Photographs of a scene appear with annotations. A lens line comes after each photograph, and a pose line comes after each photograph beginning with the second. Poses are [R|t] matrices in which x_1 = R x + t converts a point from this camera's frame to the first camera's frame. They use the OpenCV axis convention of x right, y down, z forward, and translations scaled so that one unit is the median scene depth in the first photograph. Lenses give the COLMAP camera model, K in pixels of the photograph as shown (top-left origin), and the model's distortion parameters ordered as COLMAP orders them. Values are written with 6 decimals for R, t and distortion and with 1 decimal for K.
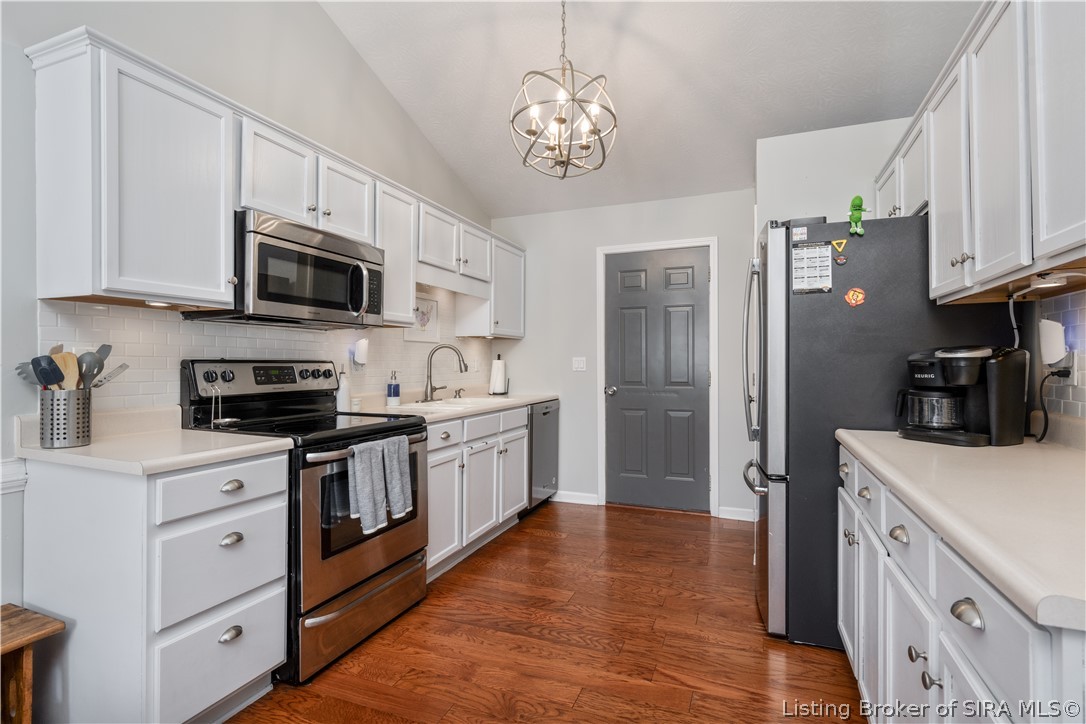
lens RADIAL K [[520.8, 0, 542.5], [0, 520.8, 358.1], [0, 0, 1]] dist [0.001861, 0.000371]
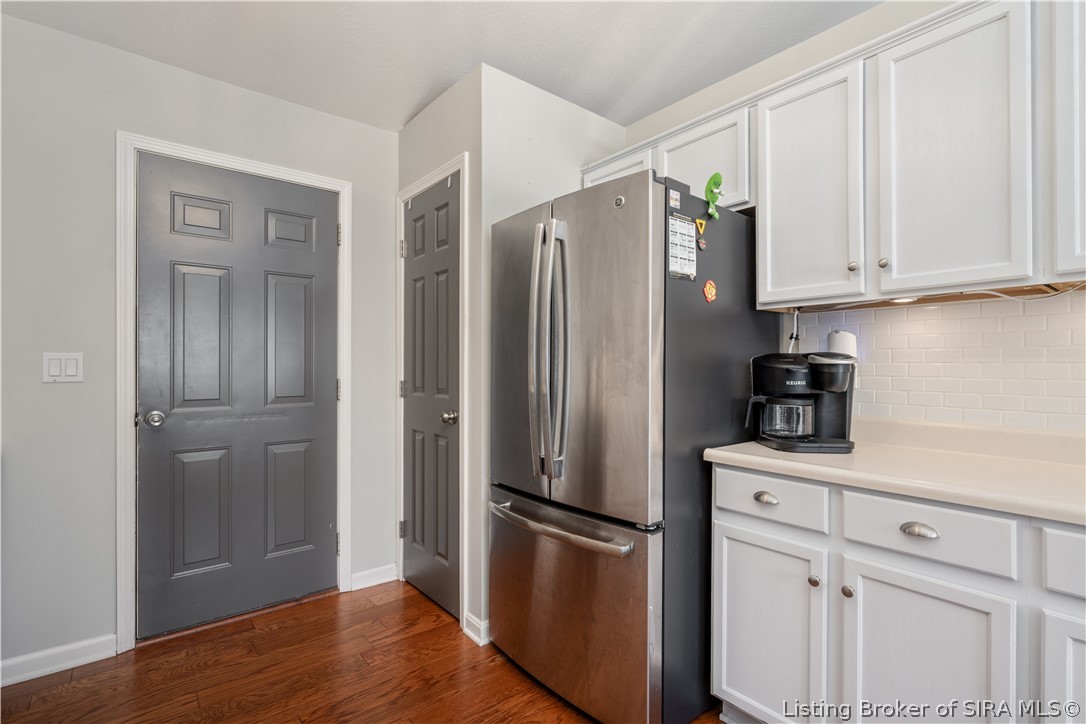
lens RADIAL K [[520.8, 0, 541.9], [0, 520.8, 363.4], [0, 0, 1]] dist [0.001861, 0.000371]
pose [[0.474549, 0.008026, 0.880193, -0.267343], [-0.014077, 0.999900, -0.001528, 0.005634], [-0.880117, -0.011666, 0.474614, 0.808388]]
